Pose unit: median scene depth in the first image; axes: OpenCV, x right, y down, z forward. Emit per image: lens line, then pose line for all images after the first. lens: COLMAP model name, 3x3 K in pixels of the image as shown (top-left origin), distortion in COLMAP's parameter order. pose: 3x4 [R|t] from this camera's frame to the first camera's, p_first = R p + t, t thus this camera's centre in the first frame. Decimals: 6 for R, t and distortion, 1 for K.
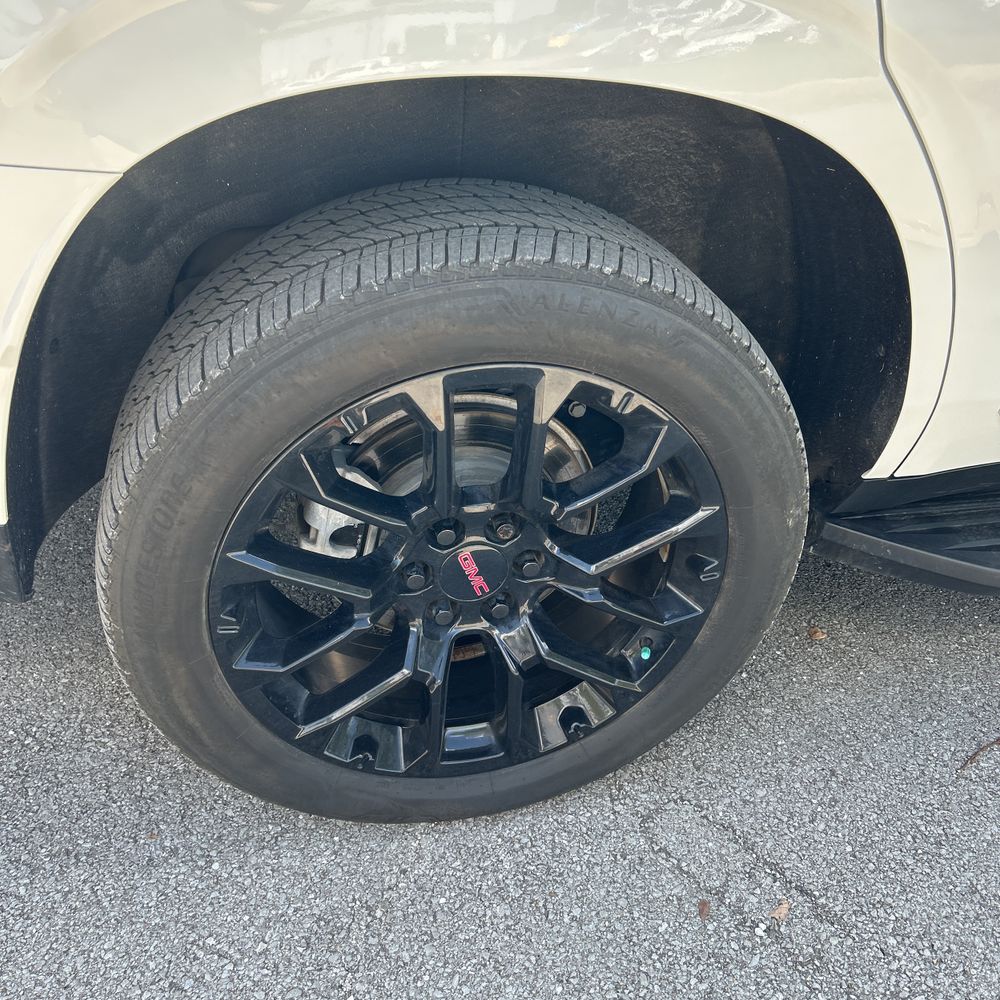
lens RADIAL K [[1021.3, 0, 494.0], [0, 1021.3, 502.4], [0, 0, 1]] dist [0.038123, -0.028822]
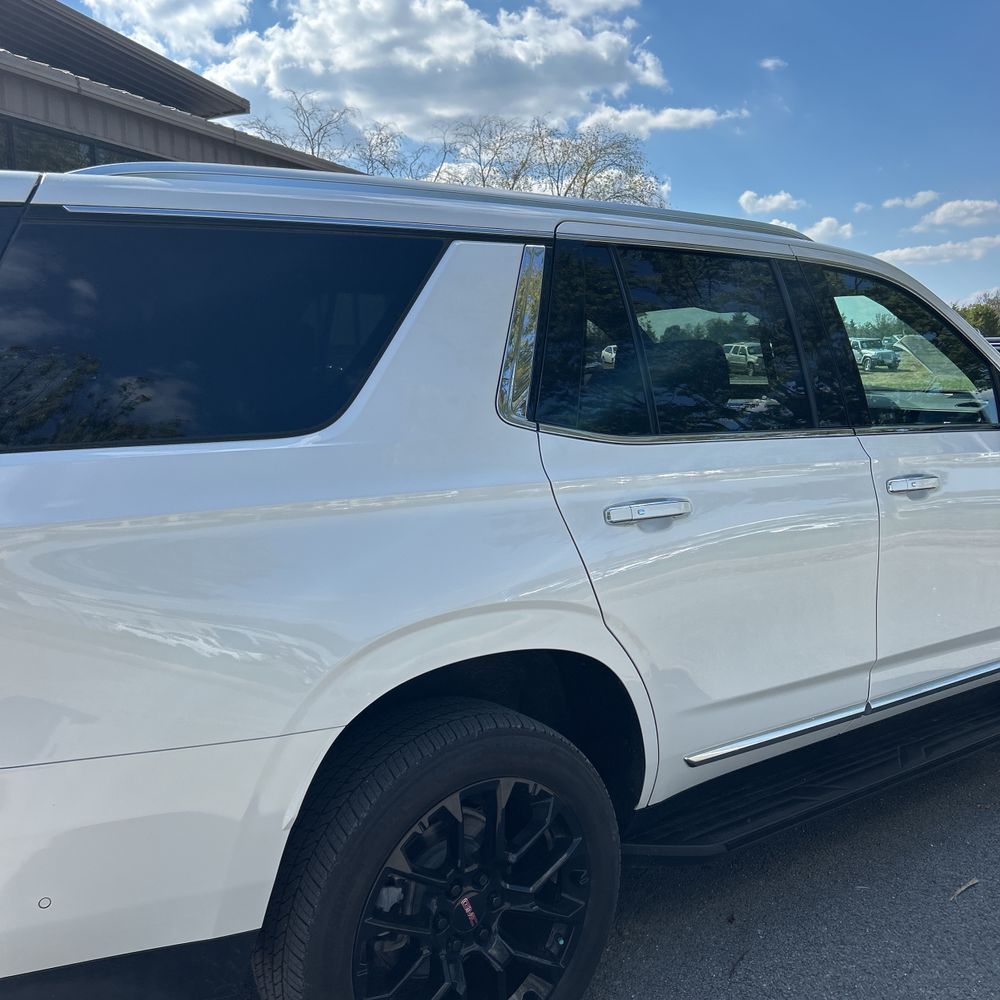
lens RADIAL K [[1021.3, 0, 494.0], [0, 1021.3, 502.4], [0, 0, 1]] dist [0.038123, -0.028822]
pose [[0.910424, -0.114135, 0.397620, -0.655925], [0.280503, 0.876790, -0.390586, 0.166701], [-0.304050, 0.467132, 0.830266, -0.889581]]
